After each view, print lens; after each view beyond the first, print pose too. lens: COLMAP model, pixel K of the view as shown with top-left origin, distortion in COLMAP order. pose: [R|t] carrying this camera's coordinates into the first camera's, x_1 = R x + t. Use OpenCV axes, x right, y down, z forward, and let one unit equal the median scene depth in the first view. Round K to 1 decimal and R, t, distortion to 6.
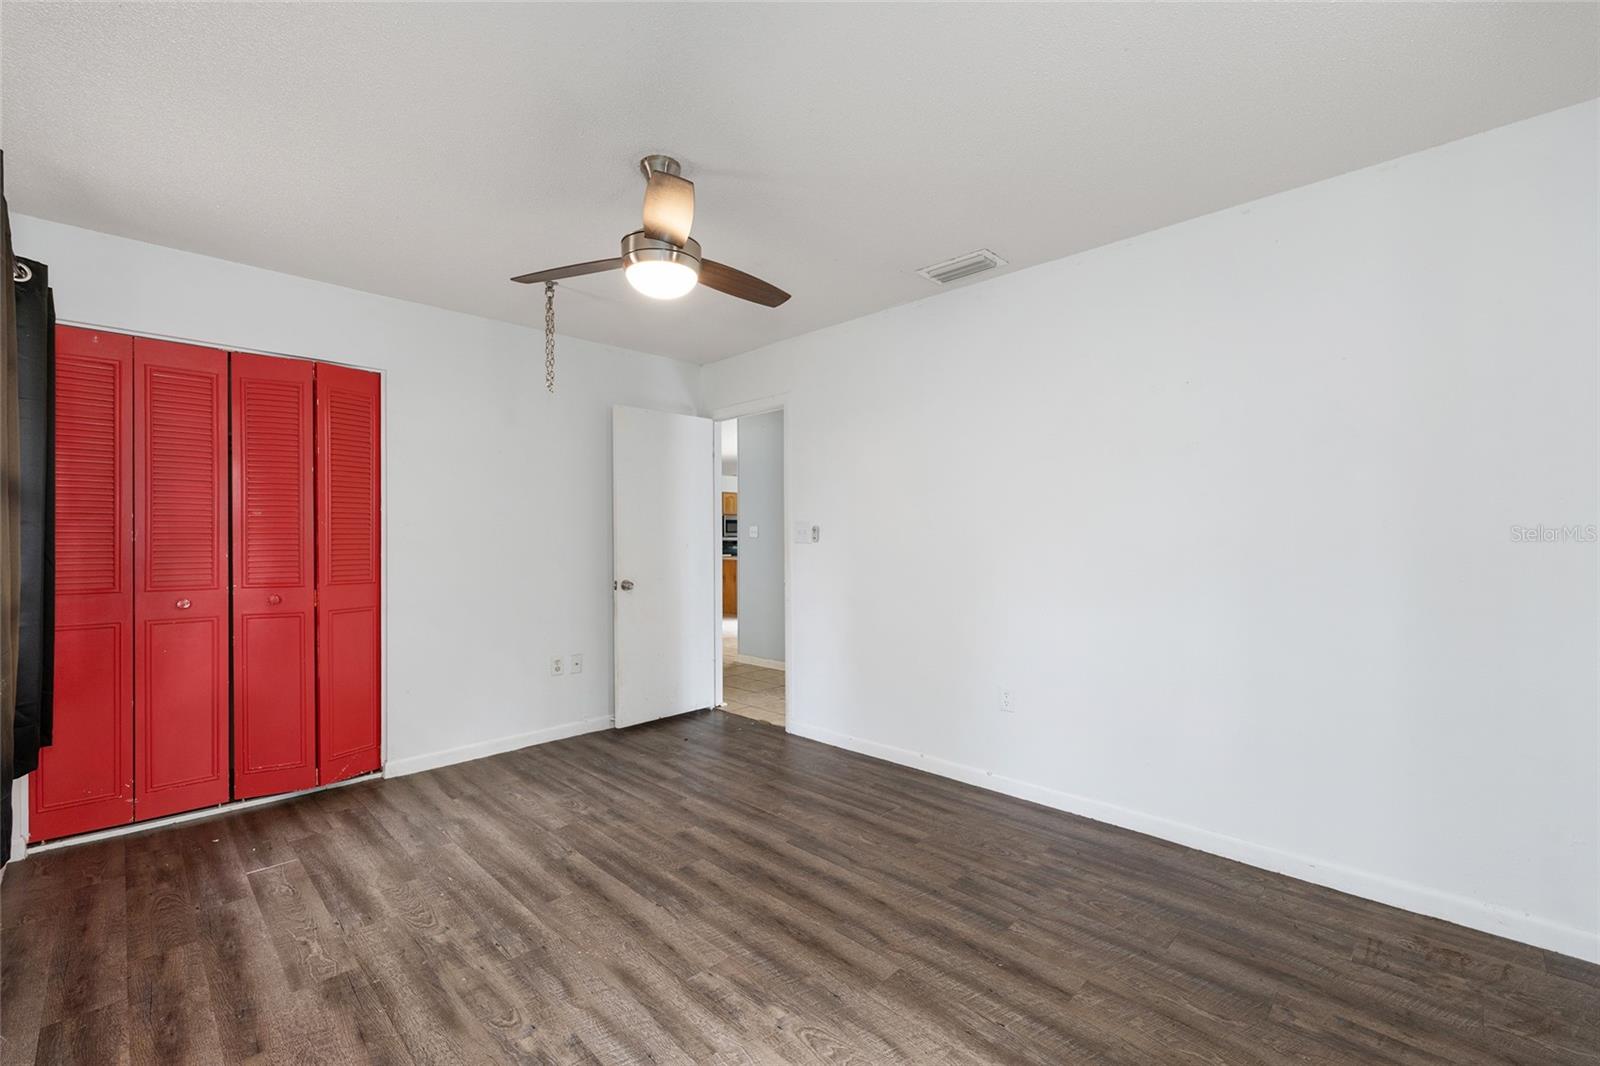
lens RADIAL K [[666.1, 0, 801.0], [0, 666.1, 536.8], [0, 0, 1]] dist [0.001475, 0.000338]
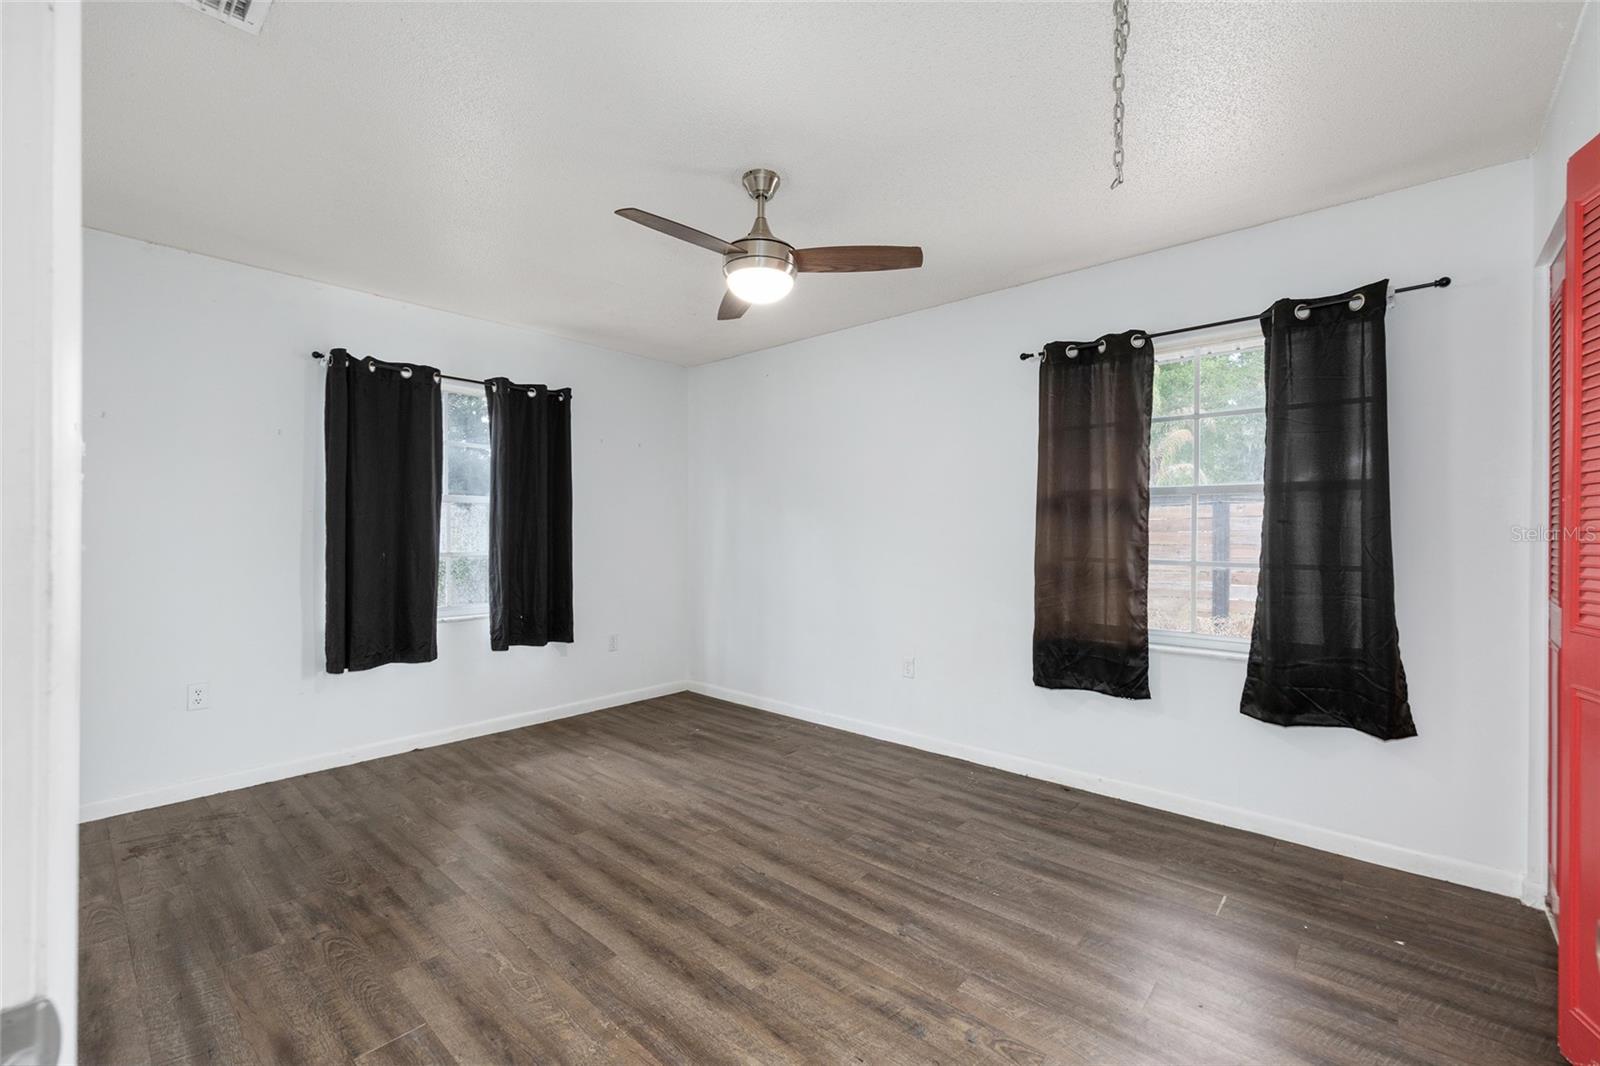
lens RADIAL K [[666.1, 0, 799.3], [0, 666.1, 532.4], [0, 0, 1]] dist [0.001475, 0.000338]
pose [[-0.998726, 0.000859, -0.050463, -0.214863], [0.000873, 1.000000, -0.000257, 0.005008], [0.050463, -0.000301, -0.998726, 2.027778]]
